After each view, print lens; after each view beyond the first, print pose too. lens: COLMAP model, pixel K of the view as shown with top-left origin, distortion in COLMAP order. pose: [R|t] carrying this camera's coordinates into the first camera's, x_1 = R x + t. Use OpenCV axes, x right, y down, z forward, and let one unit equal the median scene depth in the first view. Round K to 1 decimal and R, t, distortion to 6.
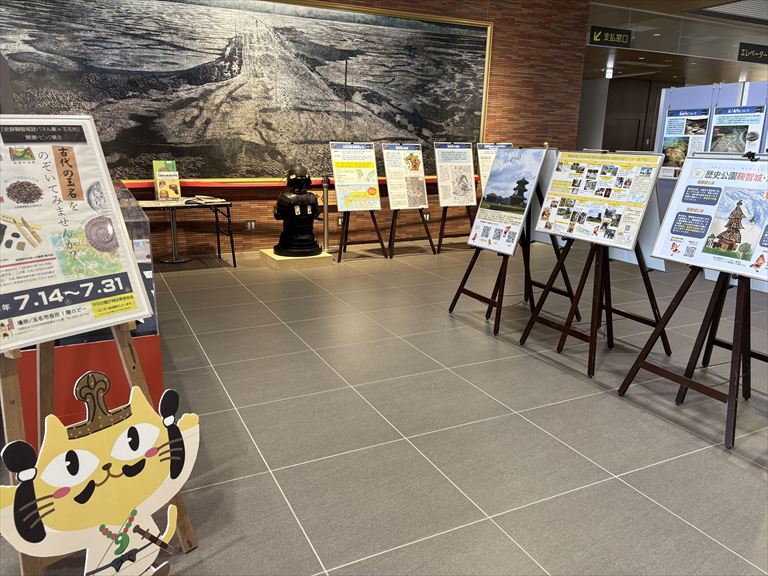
lens RADIAL K [[578.1, 0, 384.0], [0, 578.1, 288.0], [0, 0, 1]] dist [0.055209, -0.052284]
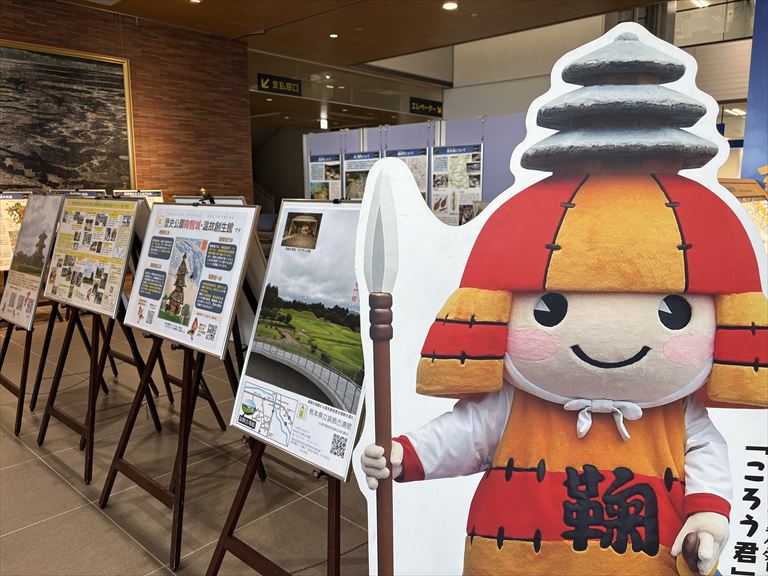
lens RADIAL K [[578.1, 0, 384.0], [0, 578.1, 288.0], [0, 0, 1]] dist [0.055209, -0.052284]
pose [[0.934848, -0.075918, 0.346838, 0.235188], [0.103152, 0.992811, -0.060719, -0.008461], [-0.339735, 0.092540, 0.935958, 0.055352]]
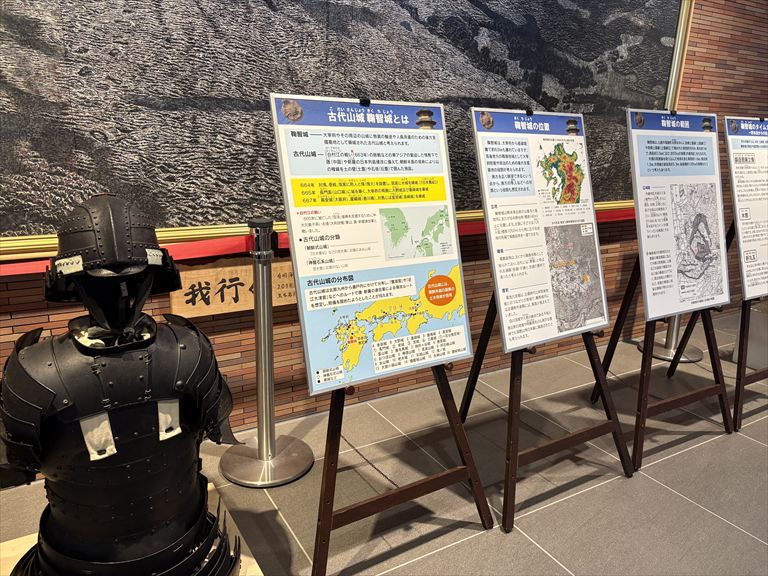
lens RADIAL K [[574.3, 0, 384.1], [0, 574.3, 263.8], [0, 0, 1]] dist [0.023332, -0.000781]
pose [[0.996974, -0.008677, 0.077245, -0.062815], [0.010410, 0.999702, -0.022064, -0.167440], [-0.077030, 0.022801, 0.996768, 0.721502]]
